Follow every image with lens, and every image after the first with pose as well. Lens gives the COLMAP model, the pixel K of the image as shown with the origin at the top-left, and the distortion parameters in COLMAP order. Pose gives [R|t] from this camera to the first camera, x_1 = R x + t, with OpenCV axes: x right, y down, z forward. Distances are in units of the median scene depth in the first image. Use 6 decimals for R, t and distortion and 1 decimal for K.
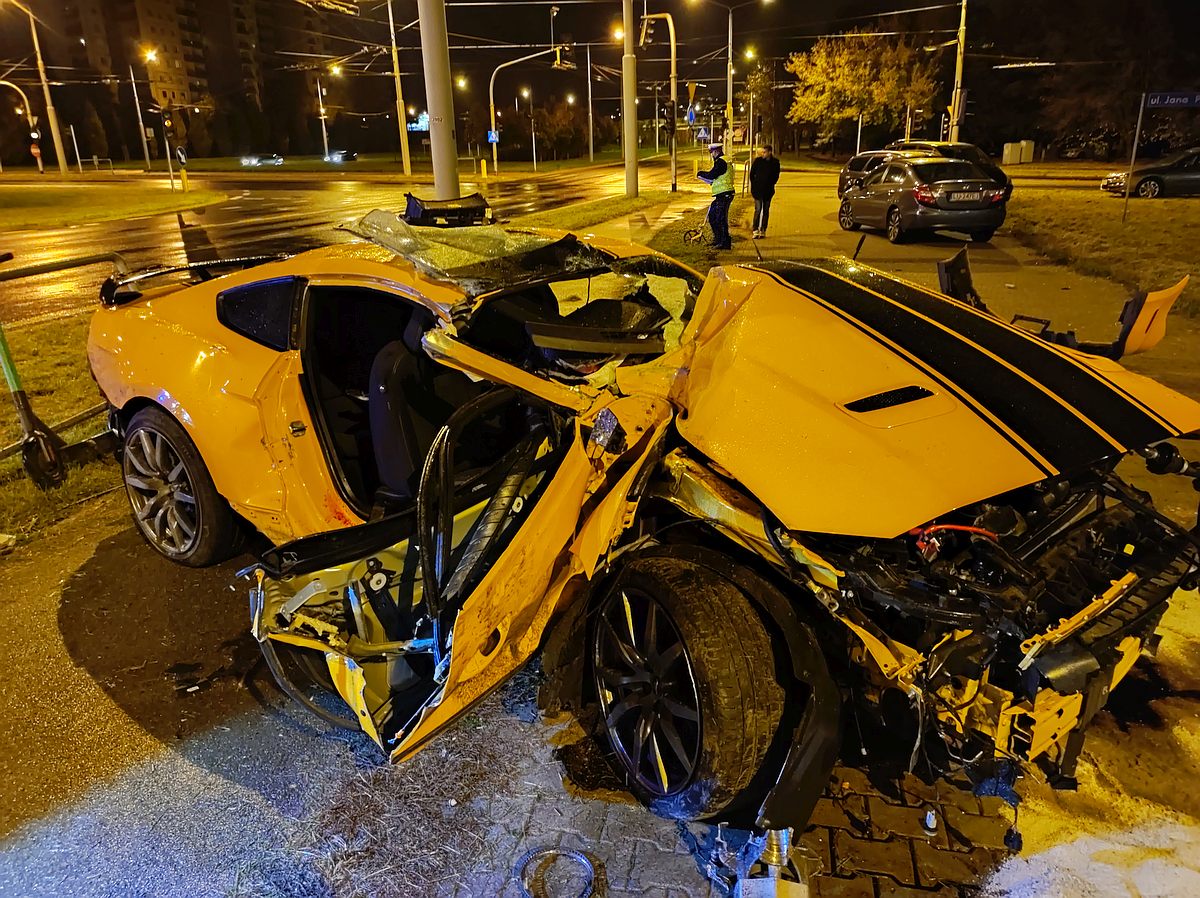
lens RADIAL K [[863.7, 0, 600.0], [0, 863.7, 449.0], [0, 0, 1]] dist [0.019879, -0.015751]
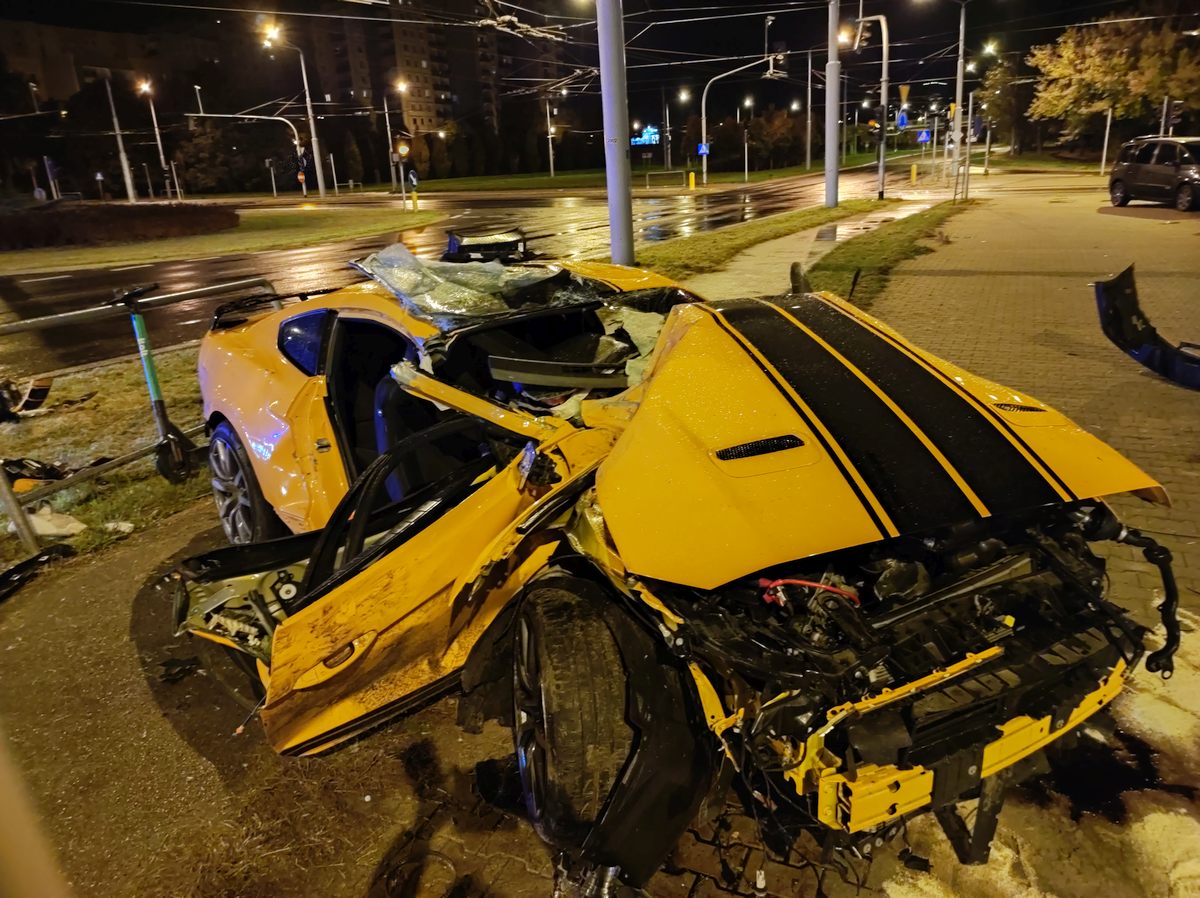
lens RADIAL K [[863.7, 0, 600.0], [0, 863.7, 449.0], [0, 0, 1]] dist [0.019879, -0.015751]
pose [[0.971937, 0.041489, -0.231555, 0.223583], [-0.044215, 0.999000, -0.006594, -0.023966], [0.231050, 0.016647, 0.972799, -0.001513]]
